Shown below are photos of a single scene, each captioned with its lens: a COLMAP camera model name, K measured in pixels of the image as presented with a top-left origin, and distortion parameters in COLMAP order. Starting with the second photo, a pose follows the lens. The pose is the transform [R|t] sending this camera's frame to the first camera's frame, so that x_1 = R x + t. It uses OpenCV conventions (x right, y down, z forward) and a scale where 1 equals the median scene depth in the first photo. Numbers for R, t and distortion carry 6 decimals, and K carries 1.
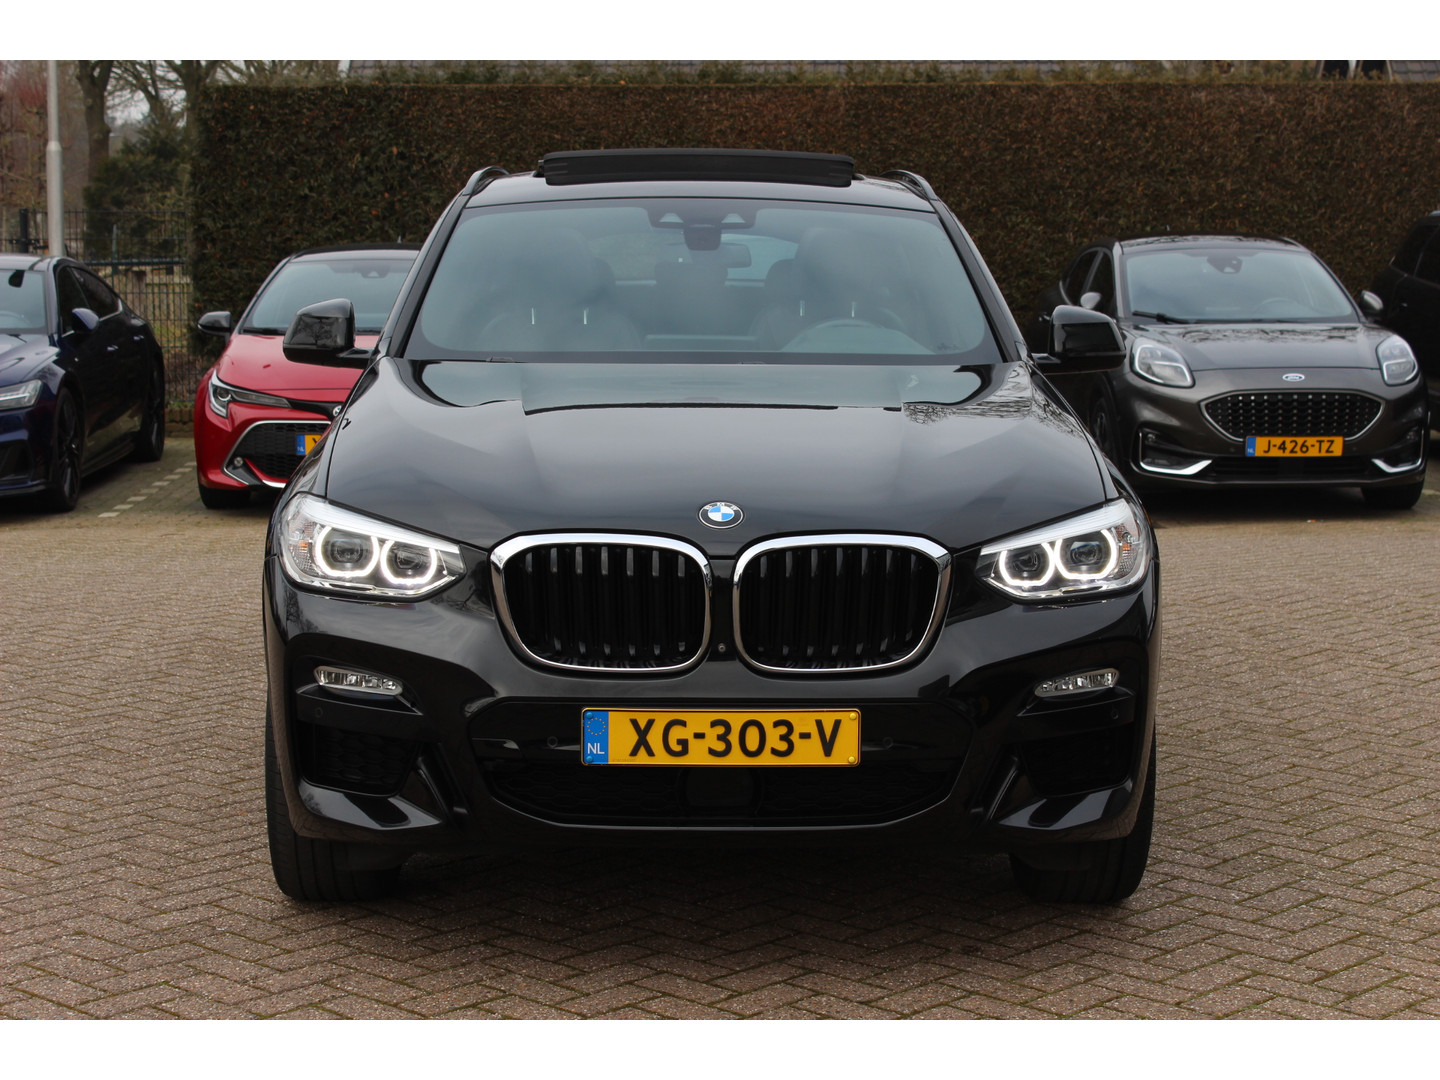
lens RADIAL K [[2630.7, 0, 720.0], [0, 2630.7, 540.0], [0, 0, 1]] dist [-0.008232, 0.065963]
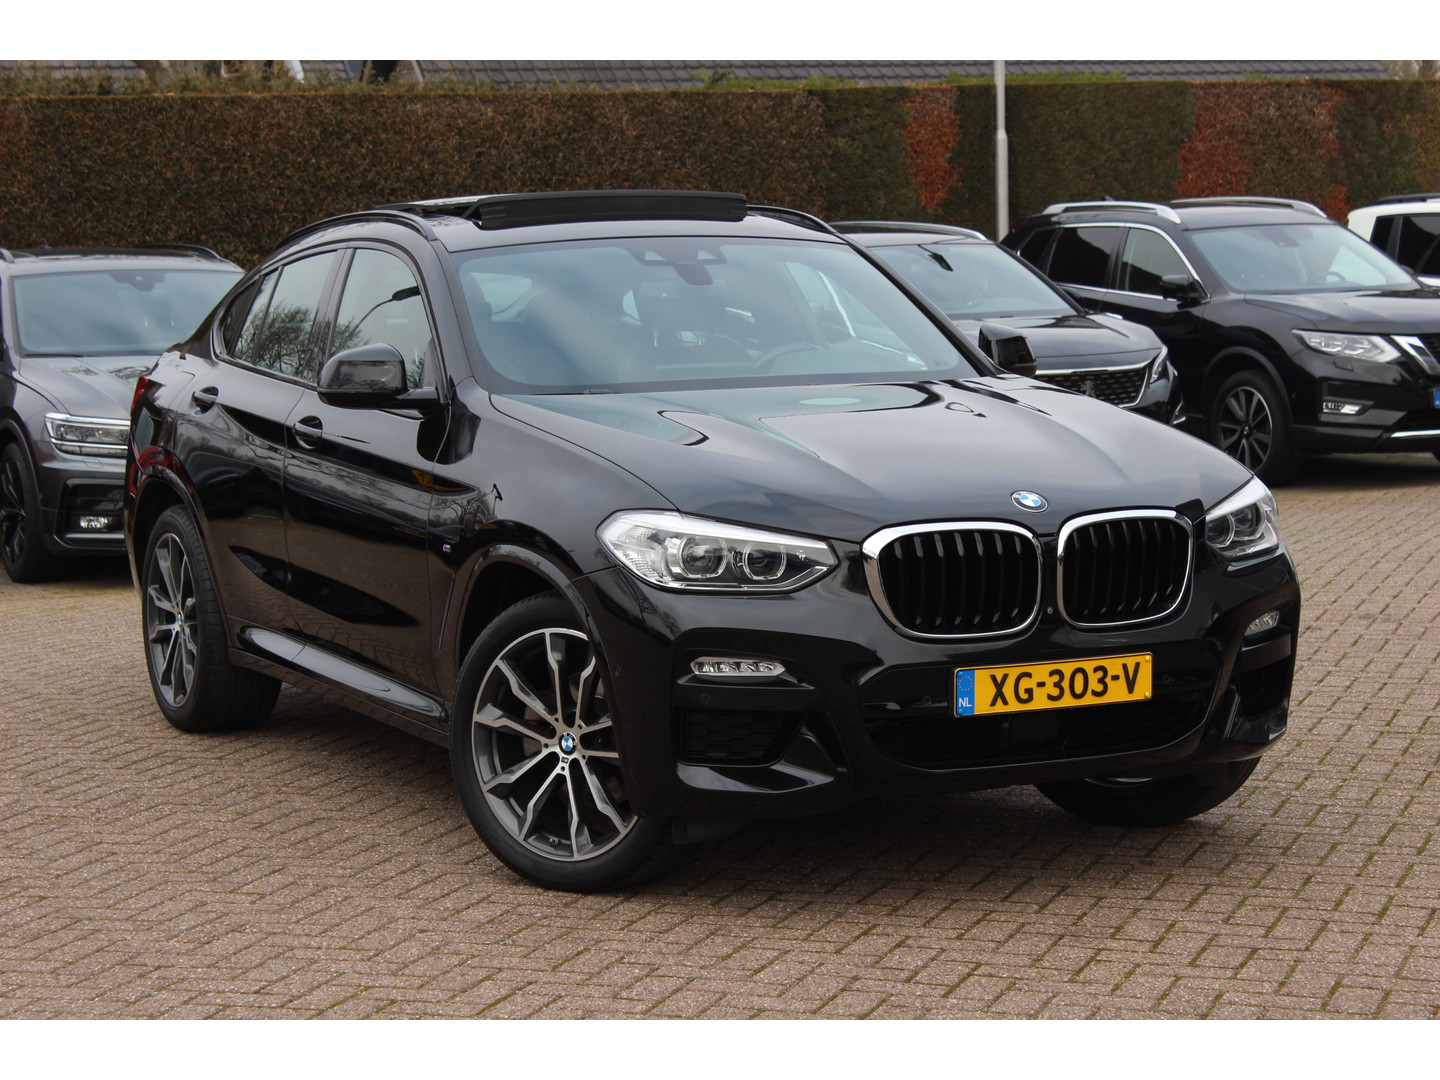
lens RADIAL K [[3364.0, 0, 720.0], [0, 3364.0, 540.0], [0, 0, 1]] dist [-0.001545, 0.279590]
pose [[0.904727, -0.062108, 0.421440, -0.222756], [0.075360, 0.997046, -0.014844, 0.005792], [-0.419273, 0.045190, 0.906735, -0.095182]]
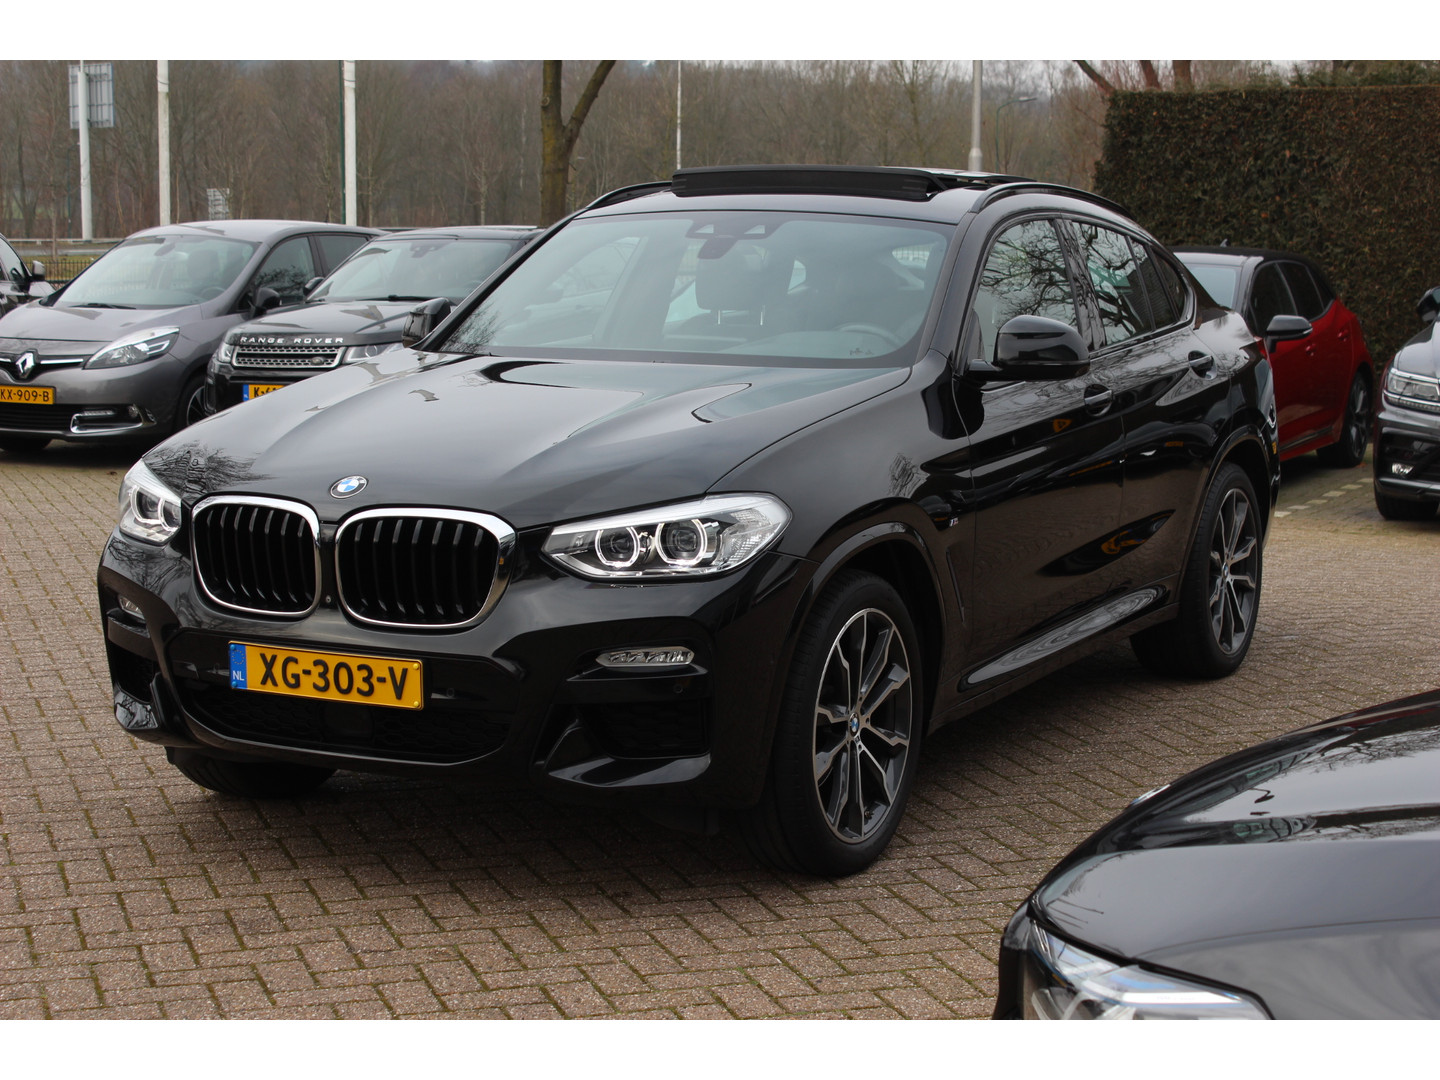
lens RADIAL K [[2630.7, 0, 720.0], [0, 2630.7, 540.0], [0, 0, 1]] dist [-0.008232, 0.065963]
pose [[0.878891, 0.059457, -0.473303, 0.201401], [-0.059076, 0.998130, 0.015686, -0.004003], [0.473351, 0.014175, 0.880760, 0.013925]]
